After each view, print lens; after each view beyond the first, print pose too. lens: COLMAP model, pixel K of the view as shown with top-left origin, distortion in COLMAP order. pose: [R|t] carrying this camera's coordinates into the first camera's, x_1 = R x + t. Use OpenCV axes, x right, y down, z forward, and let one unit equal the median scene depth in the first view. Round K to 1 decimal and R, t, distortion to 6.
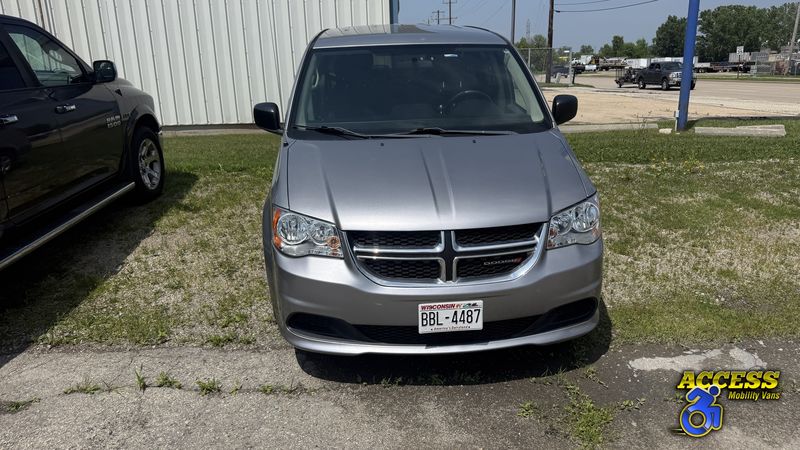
lens RADIAL K [[569.0, 0, 400.0], [0, 569.0, 225.0], [0, 0, 1]] dist [0.108102, -0.168855]
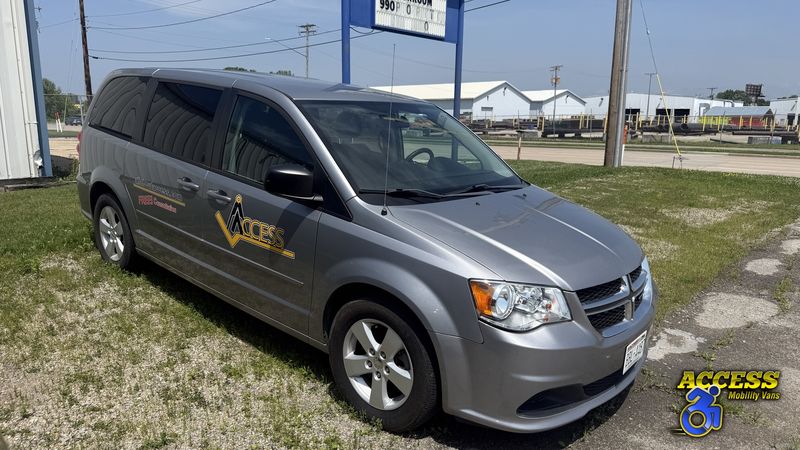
lens RADIAL K [[569.0, 0, 400.0], [0, 569.0, 225.0], [0, 0, 1]] dist [0.108102, -0.168855]
pose [[0.705757, -0.098022, 0.701640, -0.936394], [0.155920, 0.987589, -0.018865, -0.123954], [-0.691083, 0.122714, 0.712282, 0.454557]]
